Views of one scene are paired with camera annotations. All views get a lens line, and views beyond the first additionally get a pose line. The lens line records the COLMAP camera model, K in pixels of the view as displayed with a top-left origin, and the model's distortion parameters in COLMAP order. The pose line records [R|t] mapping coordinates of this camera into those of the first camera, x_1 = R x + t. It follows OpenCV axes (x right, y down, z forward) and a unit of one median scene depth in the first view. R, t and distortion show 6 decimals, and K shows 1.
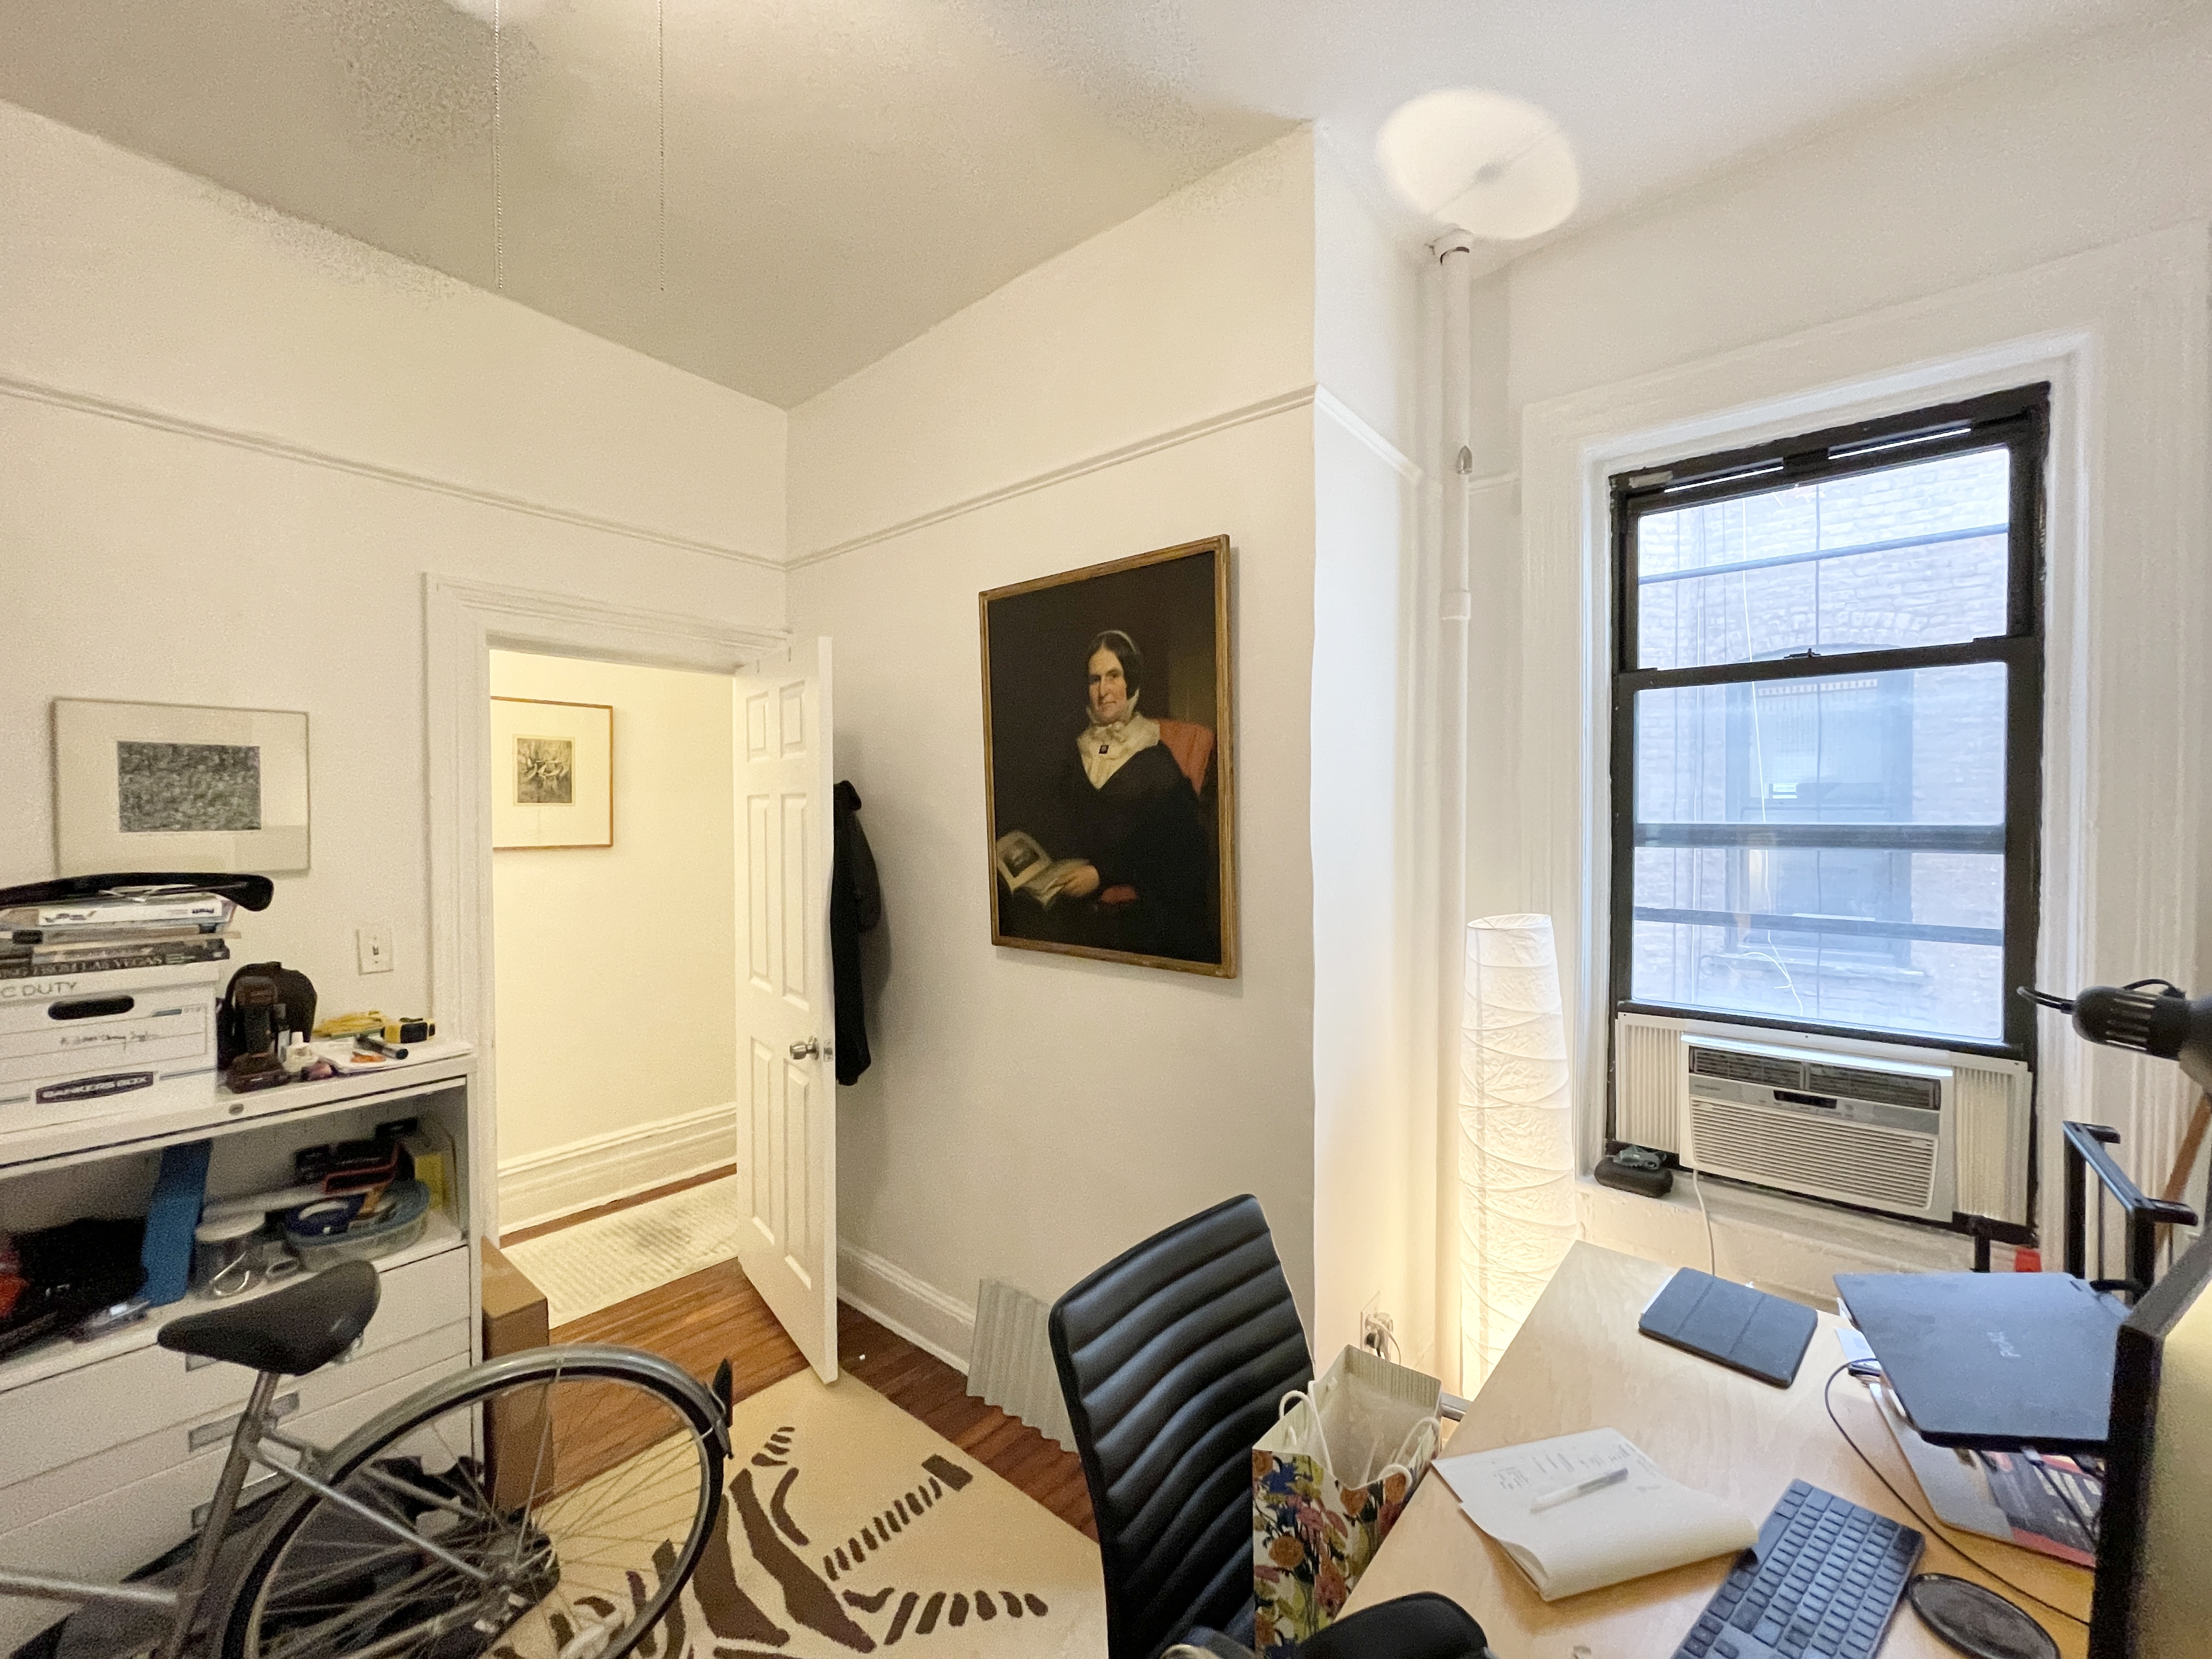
lens RADIAL K [[897.5, 0, 1106.8], [0, 897.5, 833.8], [0, 0, 1]] dist [-0.000862, -0.000139]
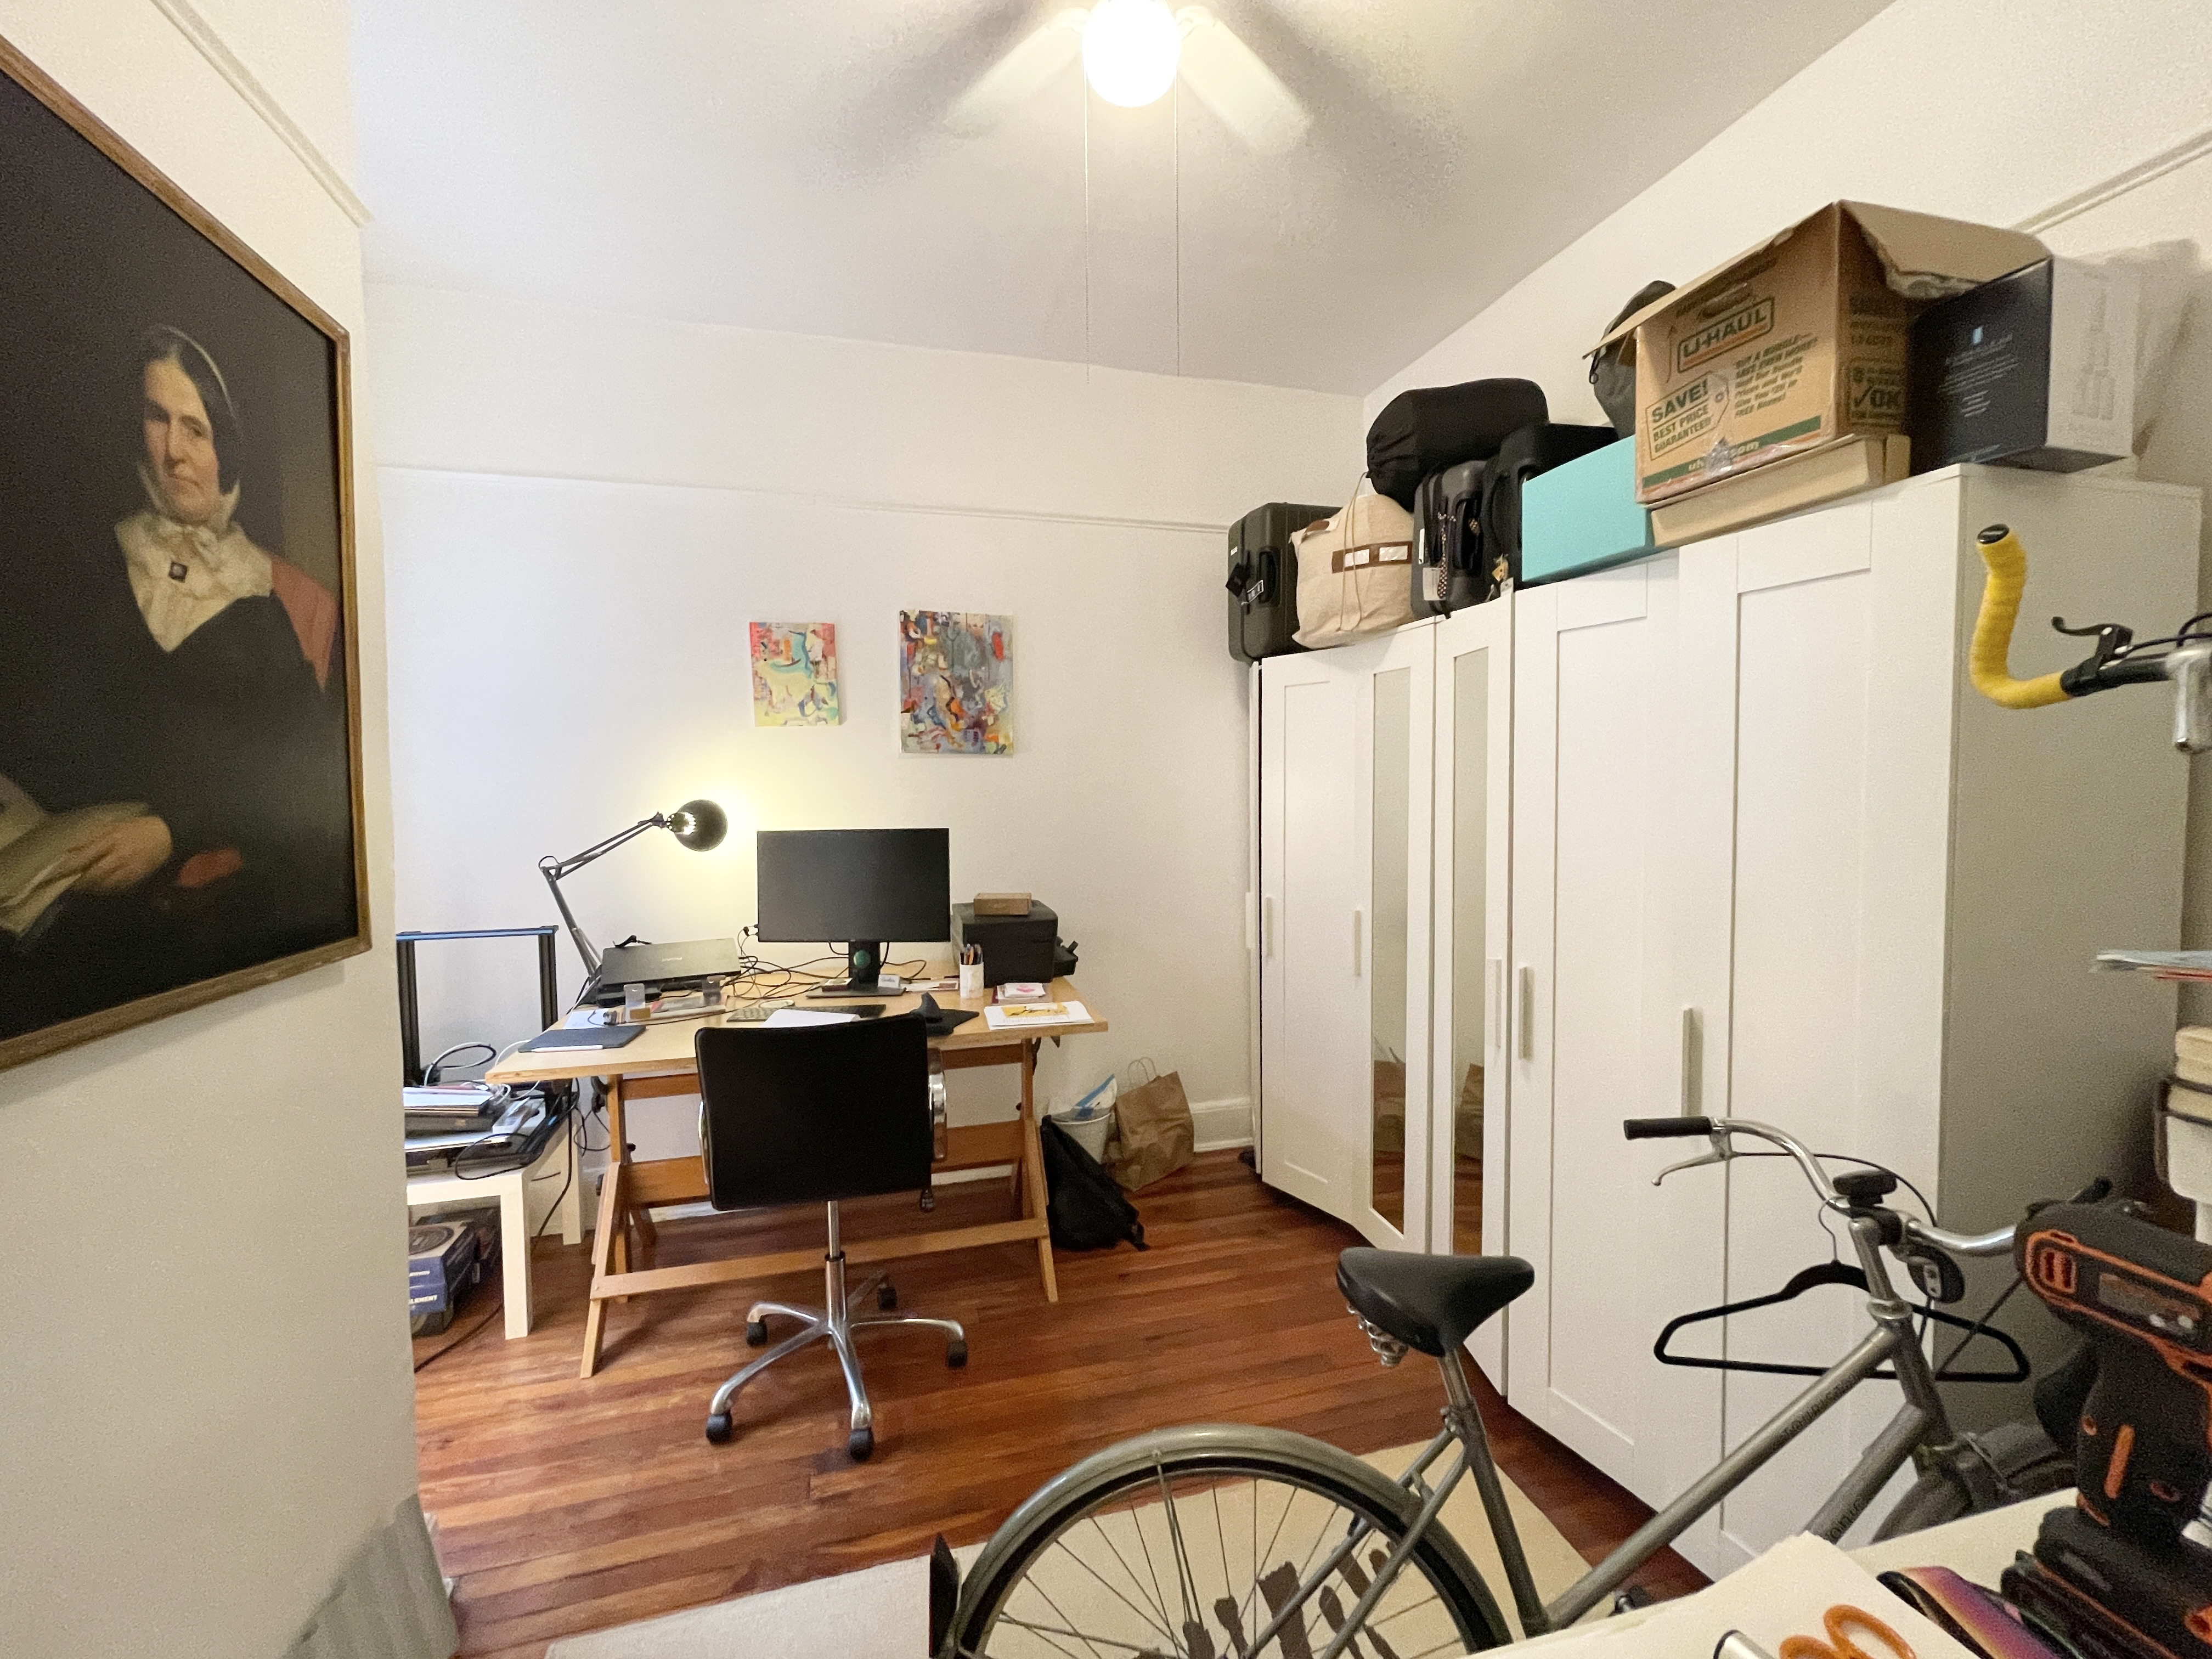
lens RADIAL K [[897.5, 0, 1105.9], [0, 897.5, 816.3], [0, 0, 1]] dist [-0.000862, -0.000139]
pose [[-0.817734, -0.024265, 0.575085, -0.694768], [0.018147, 0.997528, 0.067894, 0.014025], [-0.575310, 0.065955, -0.815272, 1.115191]]
